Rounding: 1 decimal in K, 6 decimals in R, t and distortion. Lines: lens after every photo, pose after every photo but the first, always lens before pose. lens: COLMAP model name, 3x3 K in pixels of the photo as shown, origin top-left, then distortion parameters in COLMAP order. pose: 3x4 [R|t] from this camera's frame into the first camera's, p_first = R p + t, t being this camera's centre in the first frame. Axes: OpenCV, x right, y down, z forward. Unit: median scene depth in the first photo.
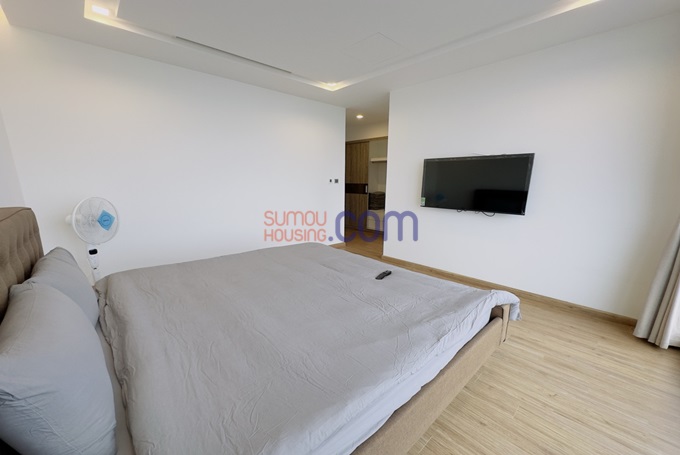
lens RADIAL K [[275.1, 0, 341.1], [0, 275.1, 227.1], [0, 0, 1]] dist [0.001010, 0.000115]
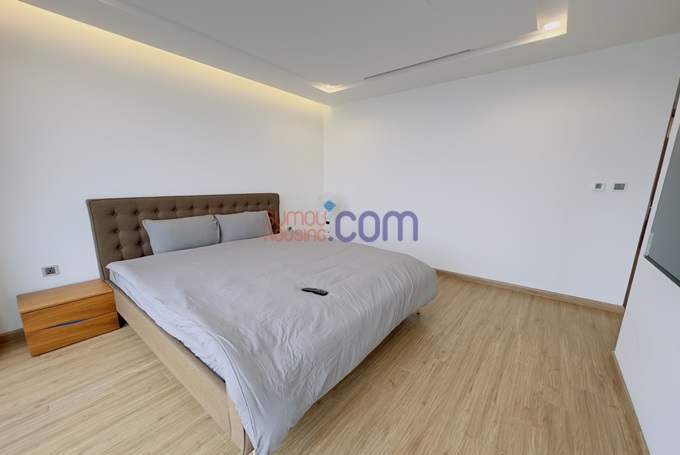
lens RADIAL K [[275.1, 0, 341.1], [0, 275.1, 227.1], [0, 0, 1]] dist [0.001010, 0.000115]
pose [[0.138725, 0.158805, -0.977515, 1.017895], [-0.176037, 0.975294, 0.133462, -0.158966], [0.974560, 0.153564, 0.163253, 0.939514]]
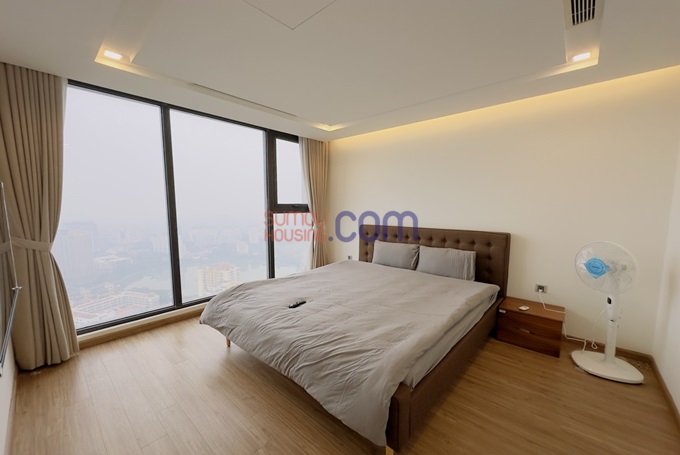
lens RADIAL K [[275.1, 0, 341.1], [0, 275.1, 227.1], [0, 0, 1]] dist [0.001010, 0.000115]
pose [[-0.995191, -0.010109, -0.097429, 0.101545], [-0.033436, 0.969976, 0.240892, -0.402007], [0.092068, 0.242991, -0.965649, 2.060066]]
